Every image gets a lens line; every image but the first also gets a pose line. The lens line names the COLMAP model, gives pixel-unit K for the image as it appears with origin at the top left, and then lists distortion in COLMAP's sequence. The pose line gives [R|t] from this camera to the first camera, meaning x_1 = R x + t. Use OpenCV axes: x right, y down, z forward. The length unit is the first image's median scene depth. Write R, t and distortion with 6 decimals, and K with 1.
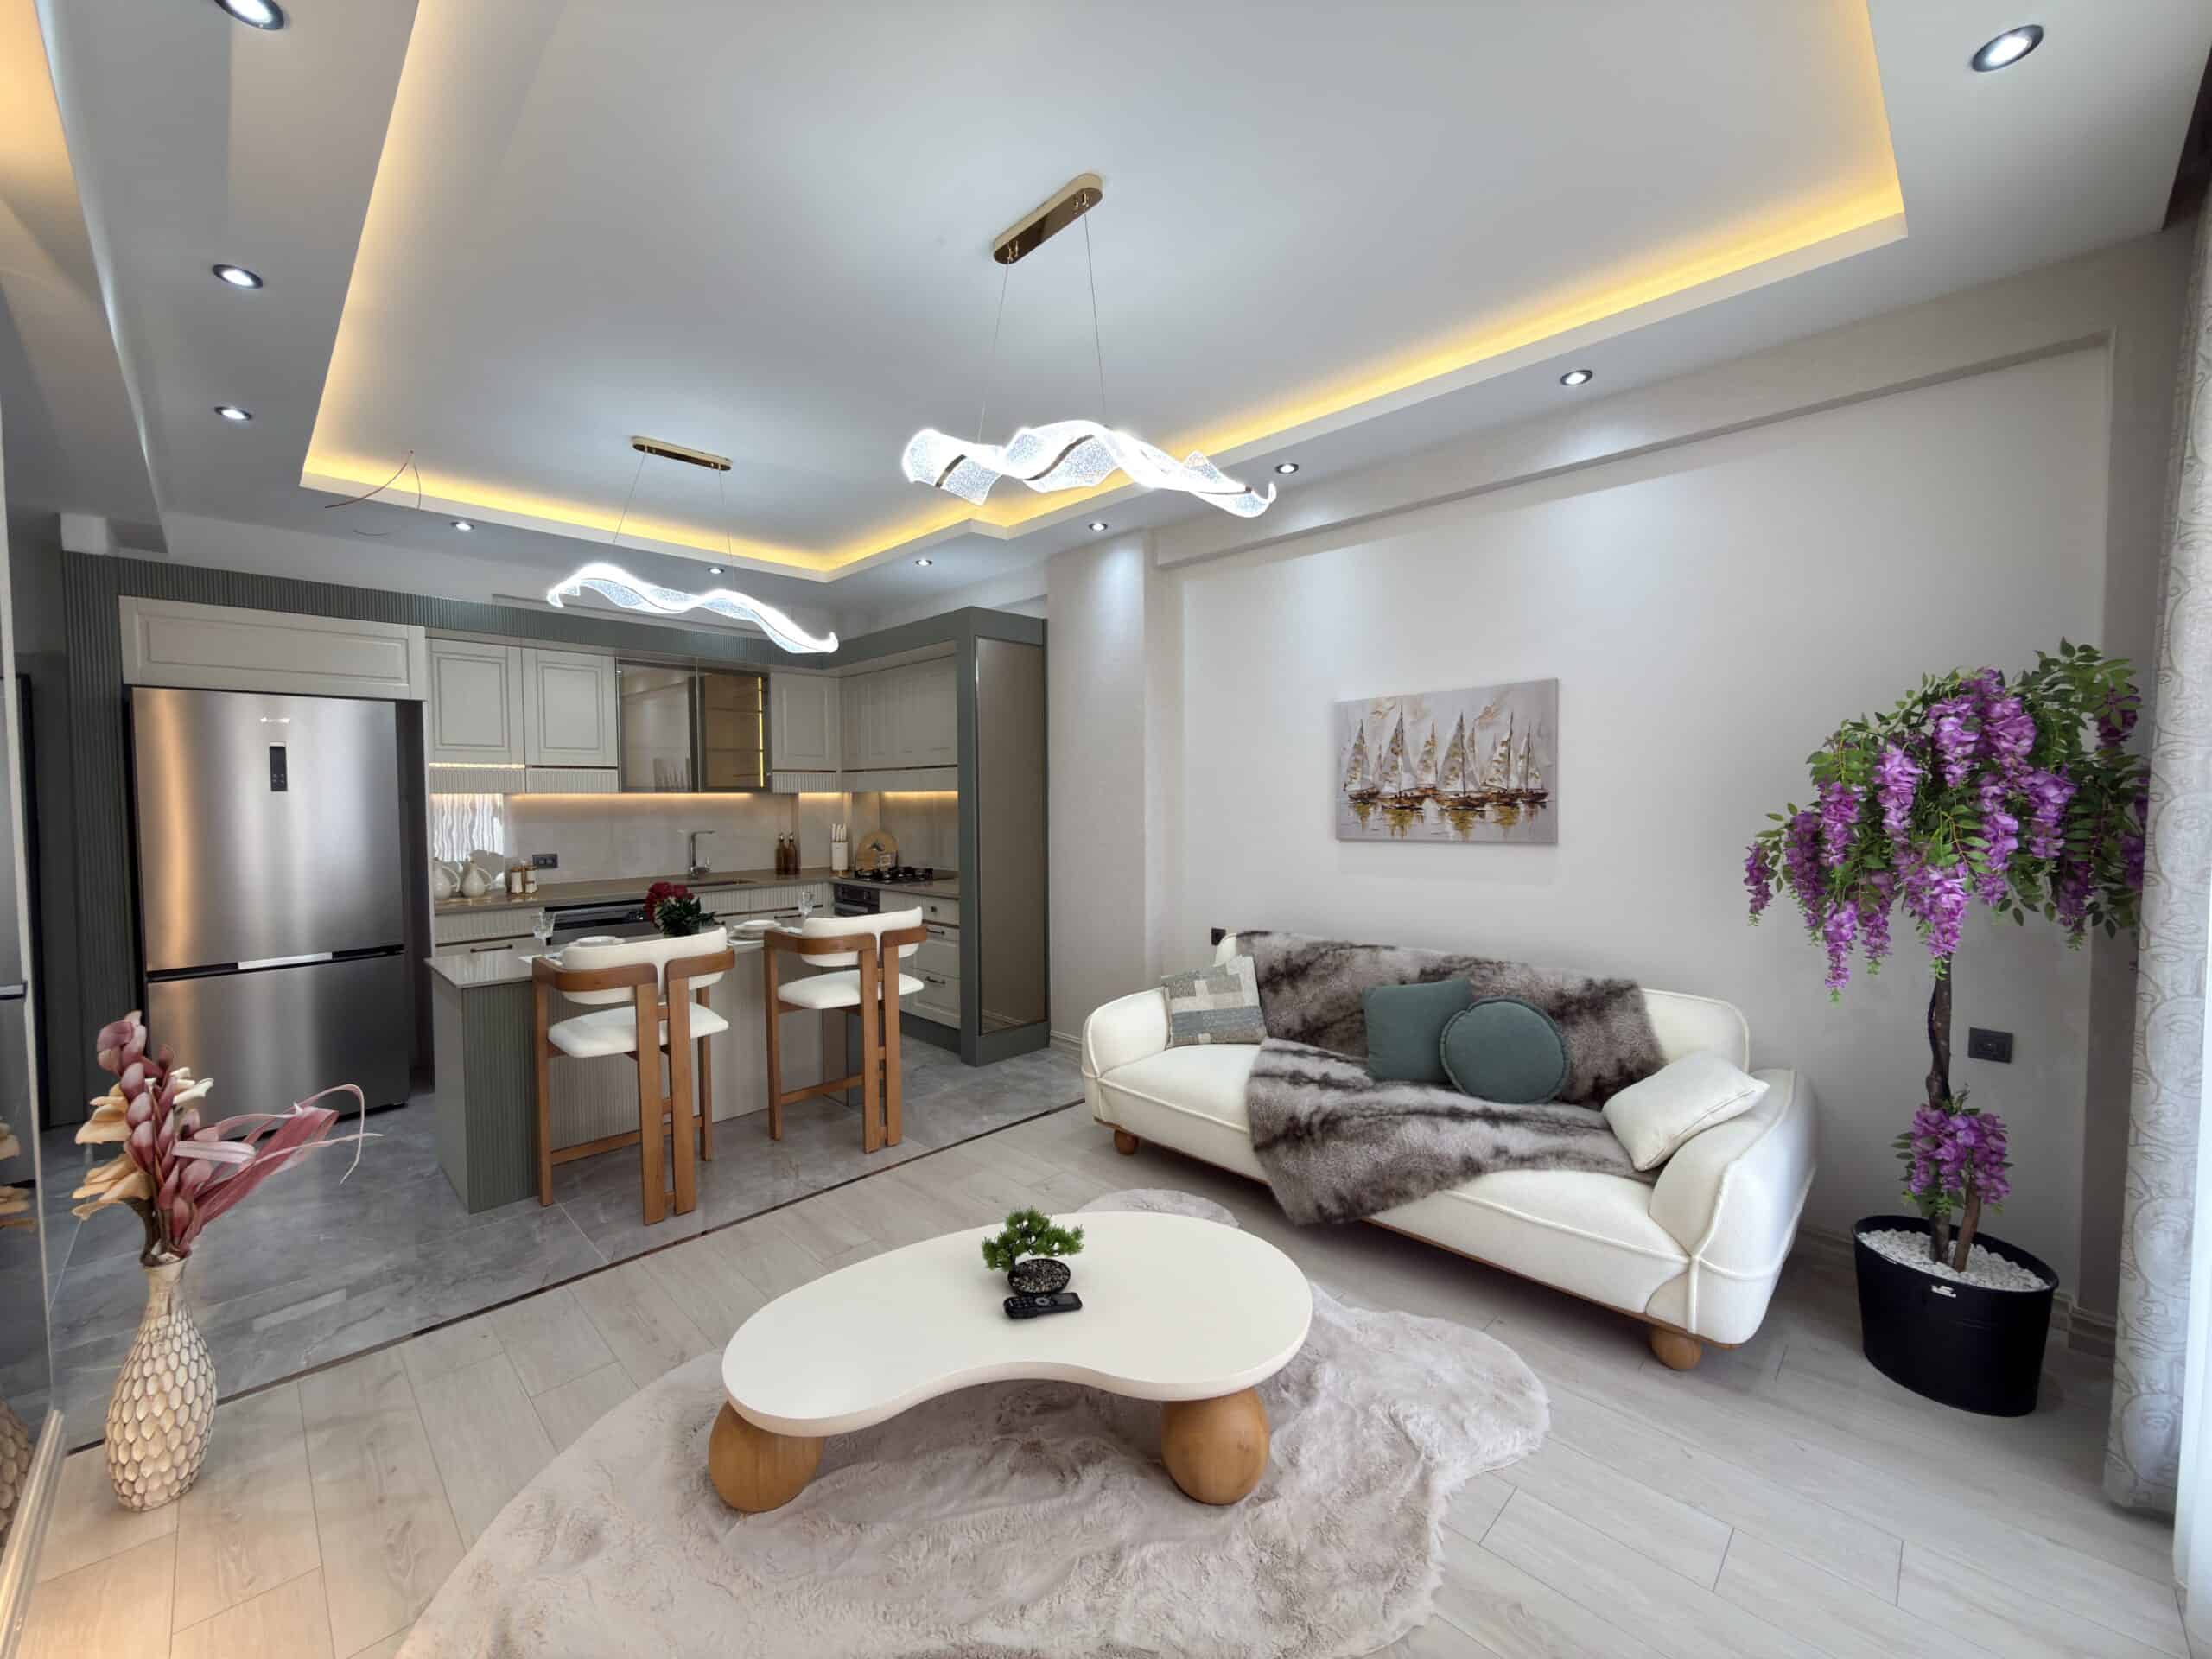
lens RADIAL K [[875.6, 0, 1108.8], [0, 875.6, 827.0], [0, 0, 1]] dist [0.000309, -0.000192]
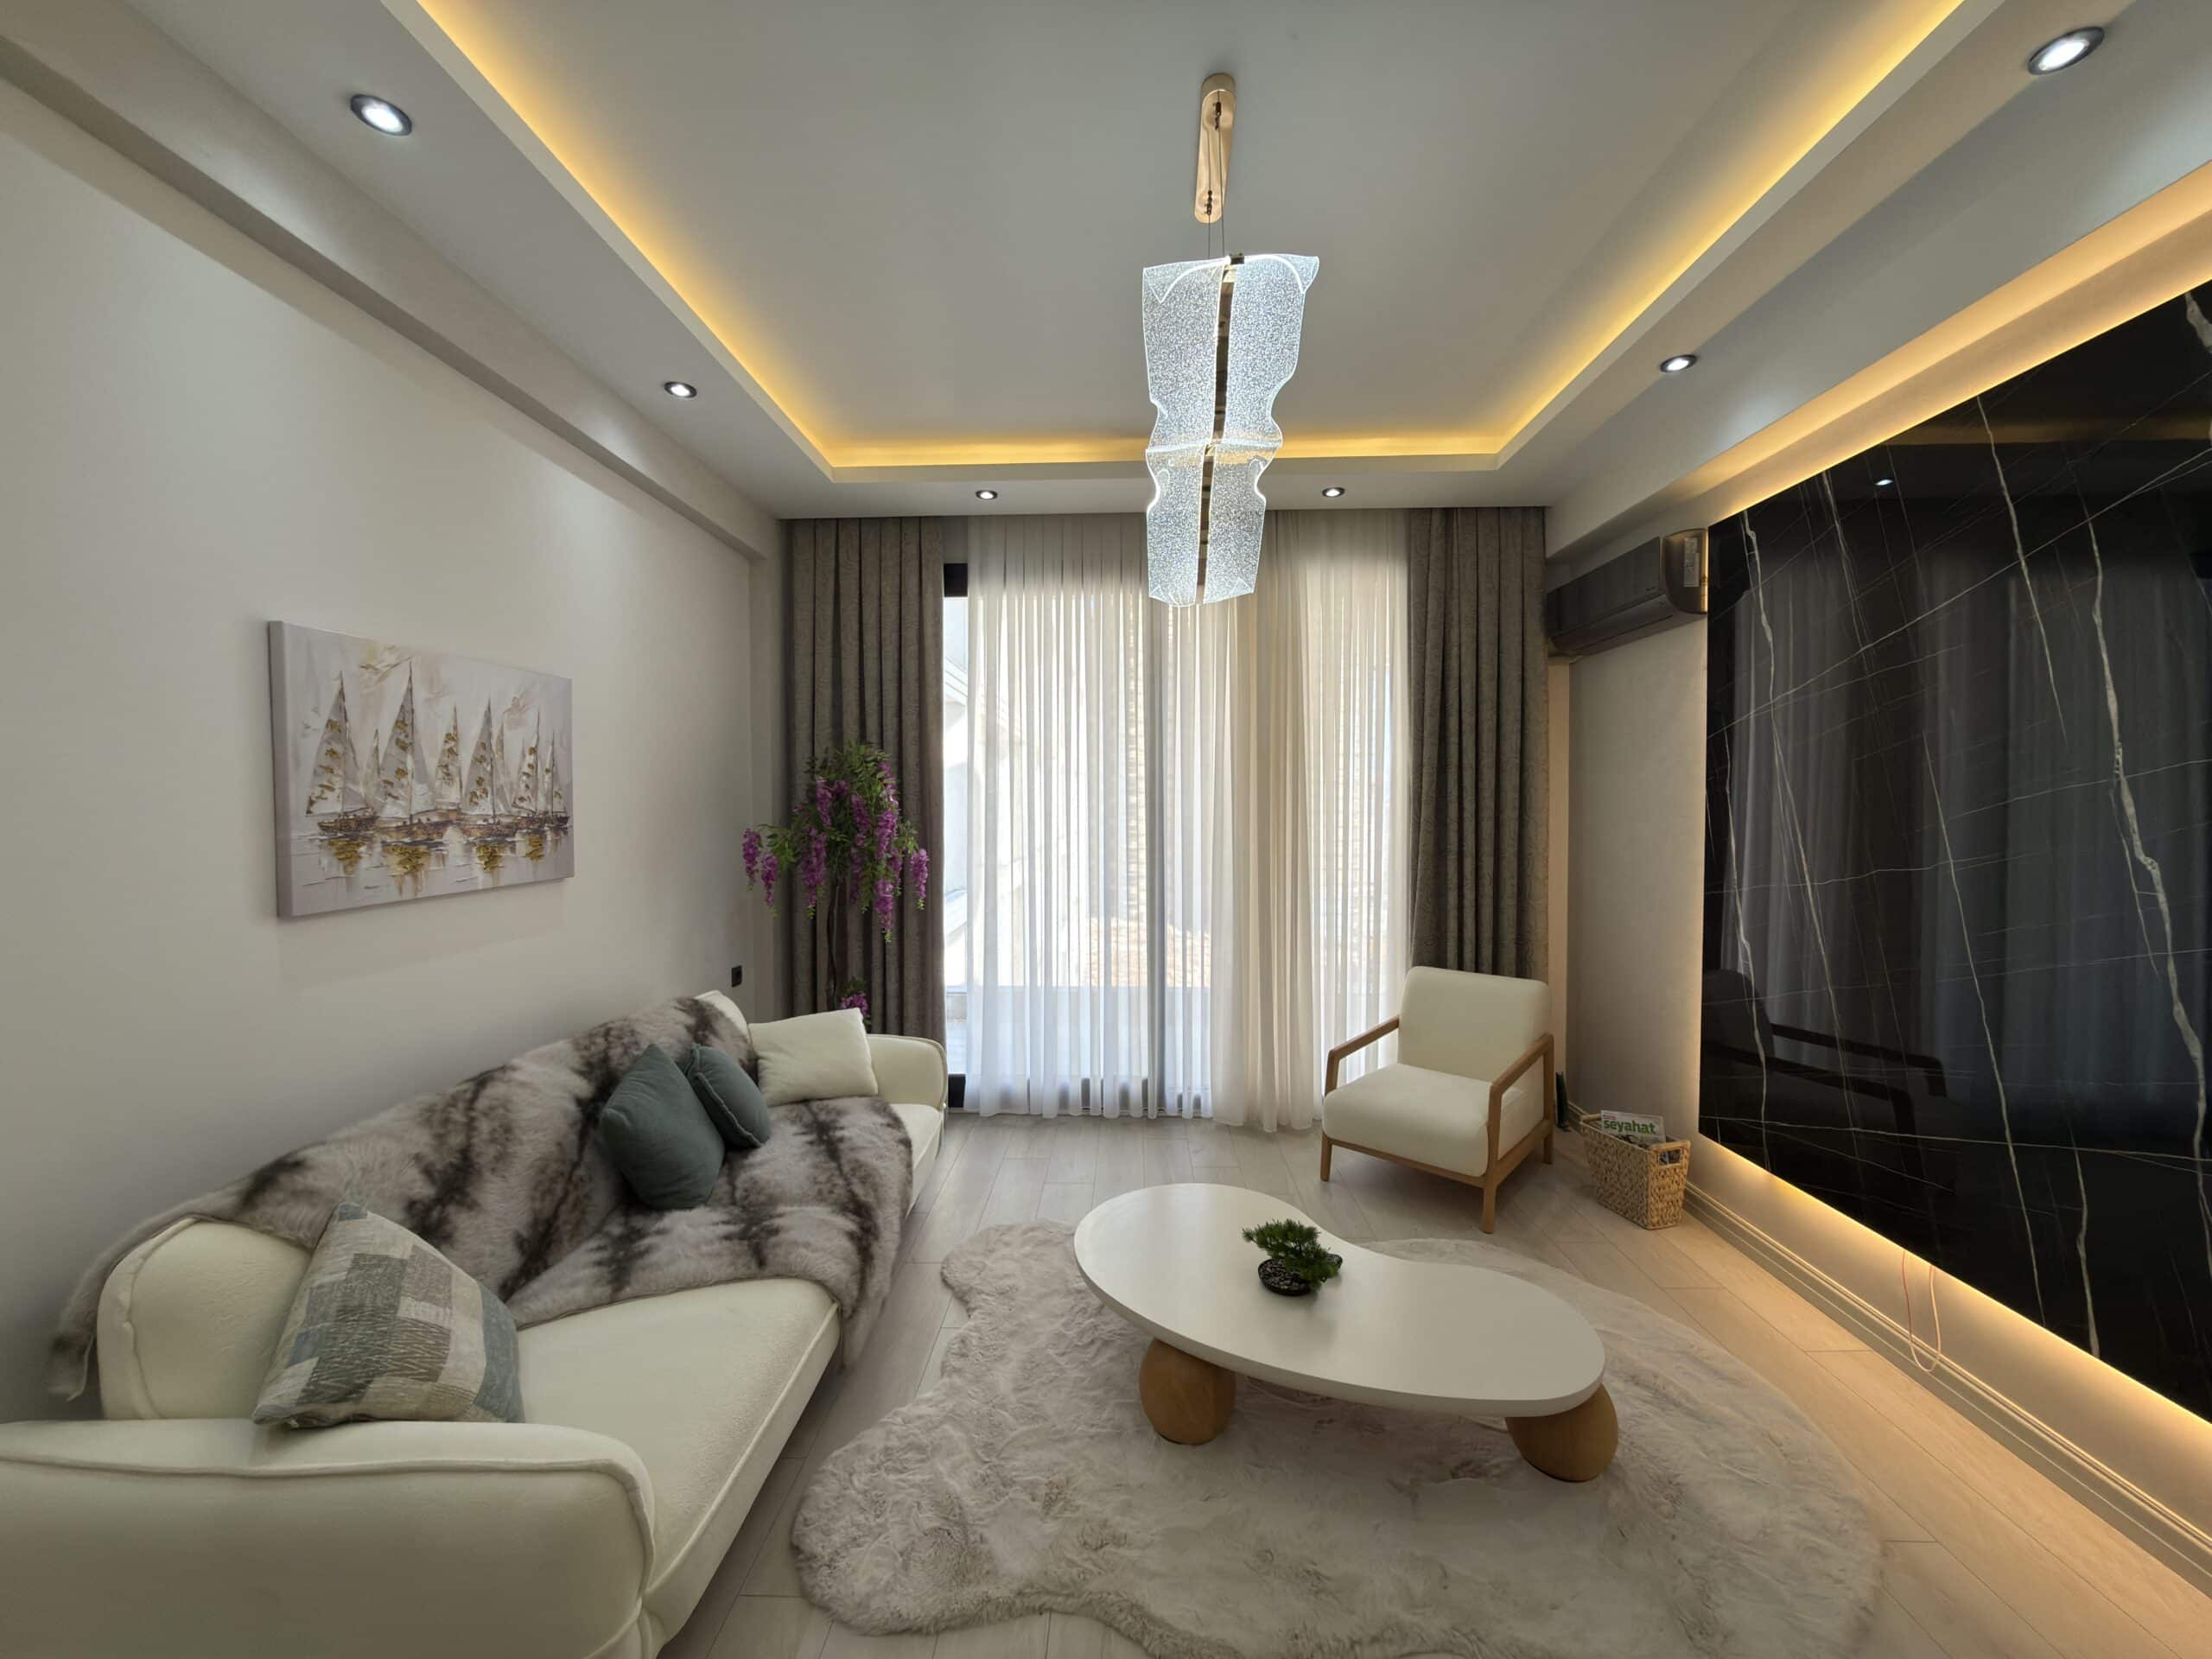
lens RADIAL K [[875.6, 0, 1109.2], [0, 875.6, 828.7], [0, 0, 1]] dist [0.000309, -0.000192]
pose [[-0.683809, -0.010304, 0.729588, -0.407443], [0.033101, 0.998433, 0.045125, -0.043470], [-0.728910, 0.055008, -0.682396, 1.081452]]
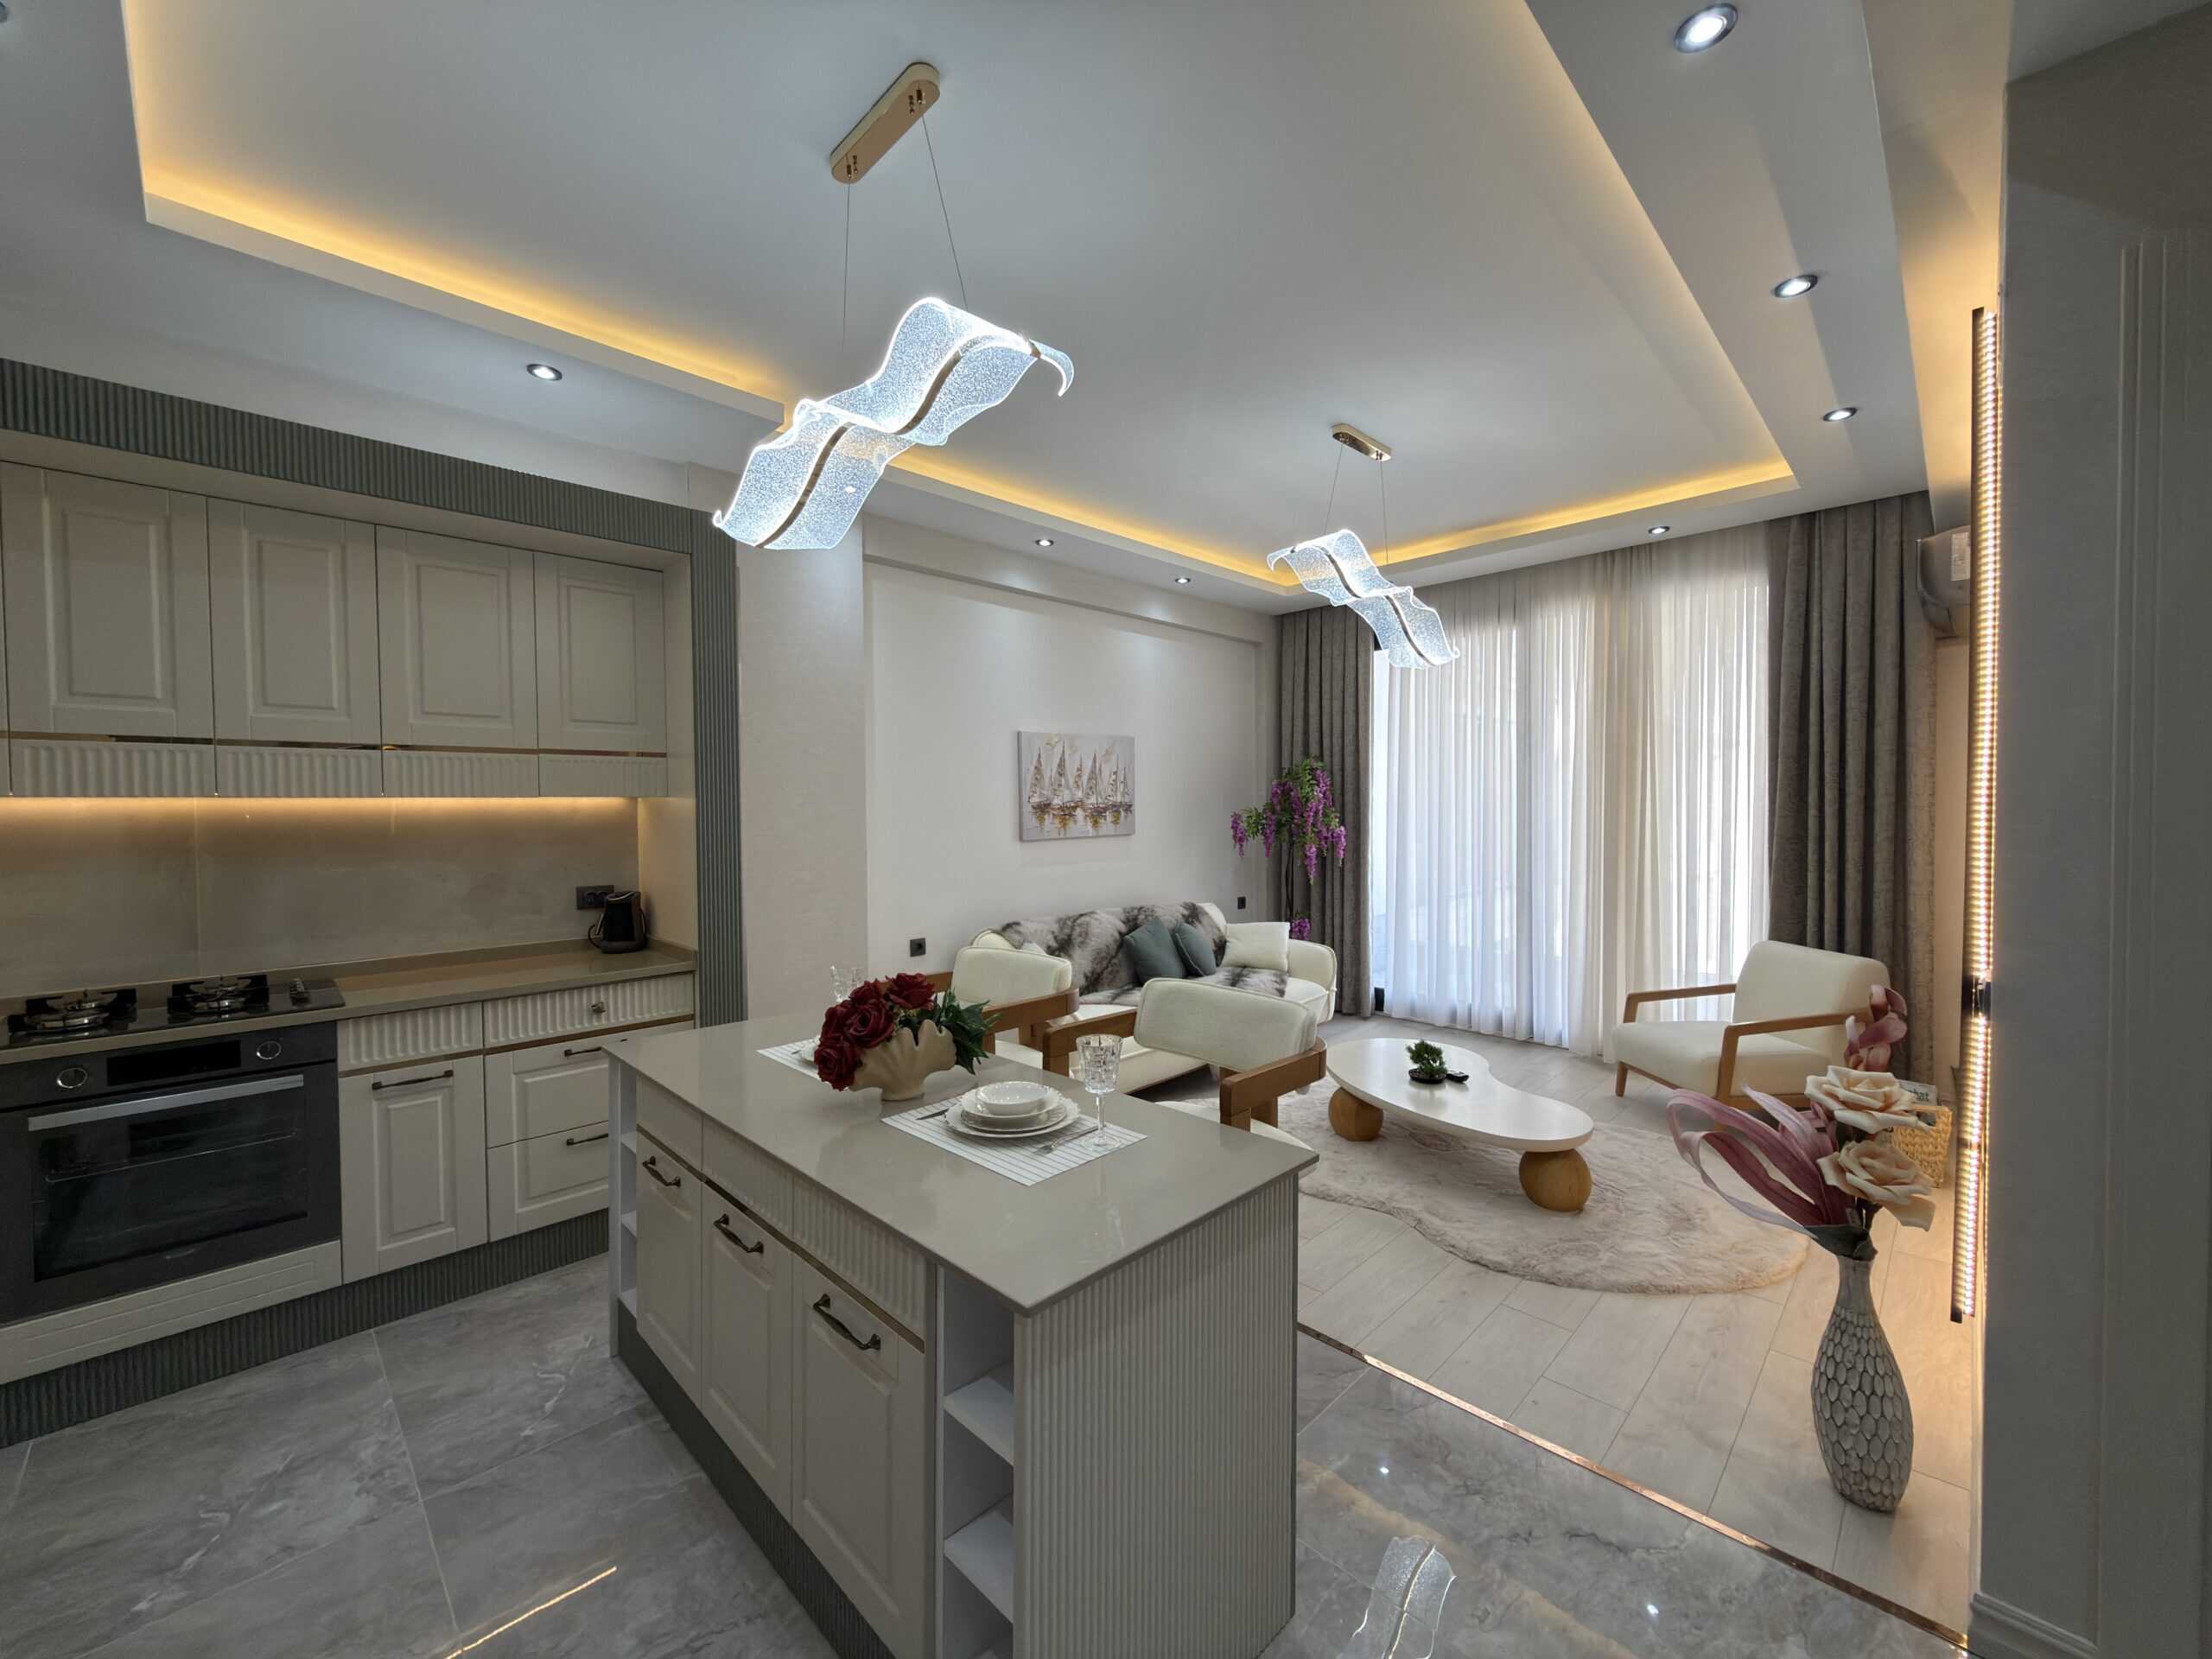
lens RADIAL K [[875.6, 0, 1108.8], [0, 875.6, 827.6], [0, 0, 1]] dist [0.000309, -0.000192]
pose [[0.000405, -0.018163, 0.999835, -1.073459], [0.044192, 0.998859, 0.018127, -0.024074], [-0.999023, 0.044178, 0.001207, 0.948416]]
